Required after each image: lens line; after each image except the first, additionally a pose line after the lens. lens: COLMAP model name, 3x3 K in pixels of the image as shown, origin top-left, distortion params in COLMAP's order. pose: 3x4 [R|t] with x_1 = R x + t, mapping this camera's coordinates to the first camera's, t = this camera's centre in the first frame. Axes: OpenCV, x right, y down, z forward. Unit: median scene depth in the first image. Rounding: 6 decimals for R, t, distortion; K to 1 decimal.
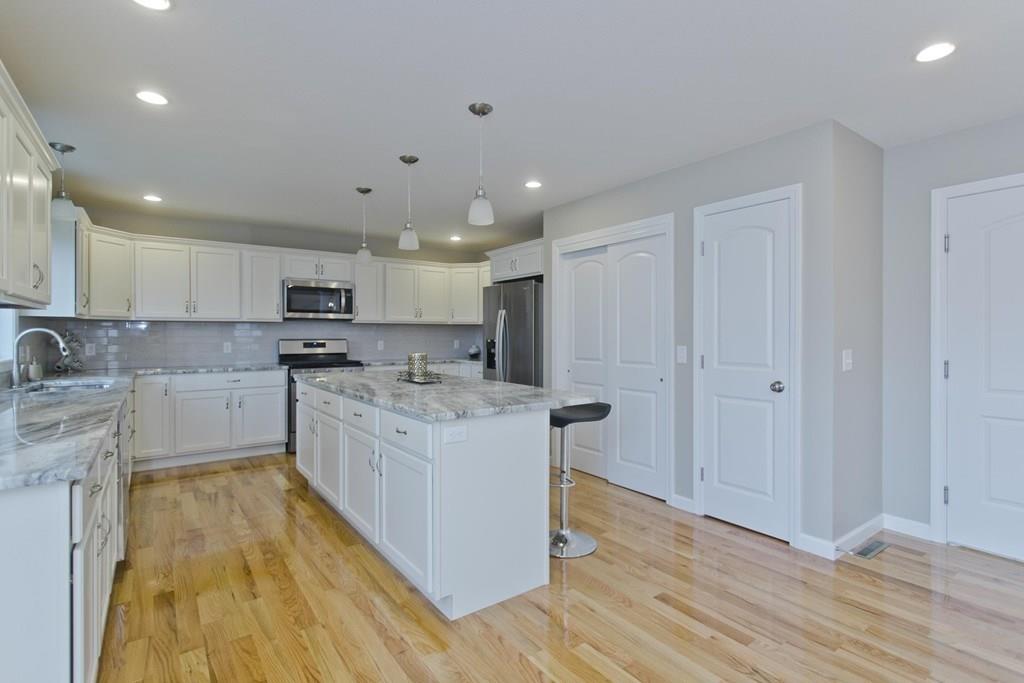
lens RADIAL K [[490.8, 0, 505.9], [0, 490.8, 331.6], [0, 0, 1]] dist [0.001856, 0.000489]
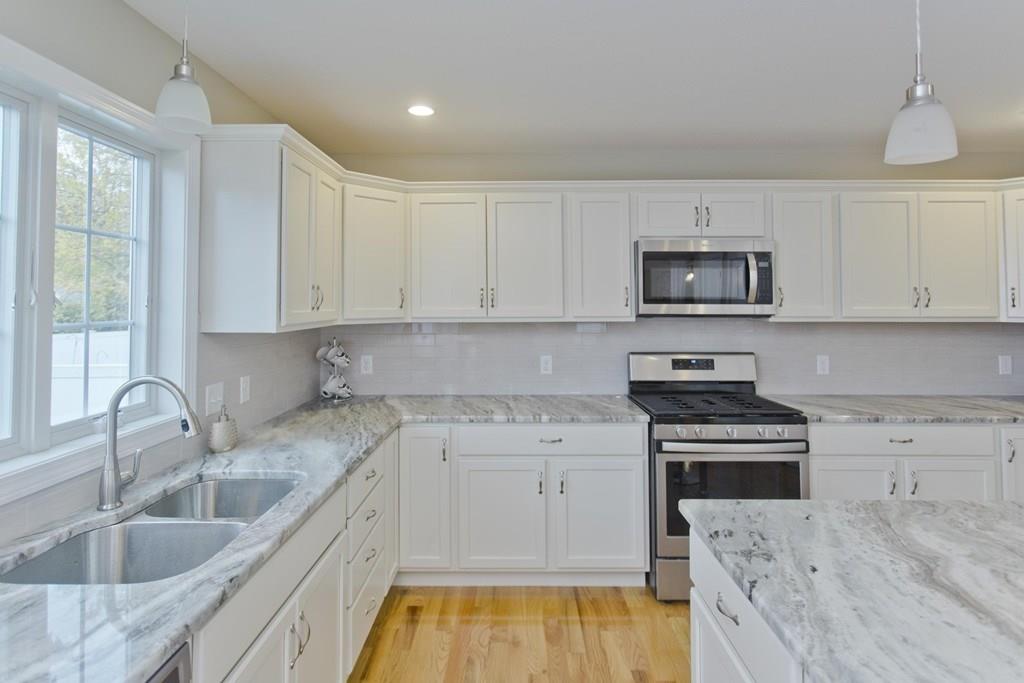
lens RADIAL K [[540.5, 0, 514.1], [0, 540.5, 285.4], [0, 0, 1]] dist [-0.000419, -0.000354]
pose [[0.809801, -0.022644, -0.586268, -0.236300], [0.004288, 0.999457, -0.032681, -0.043081], [0.586689, 0.023951, 0.809458, 0.488614]]
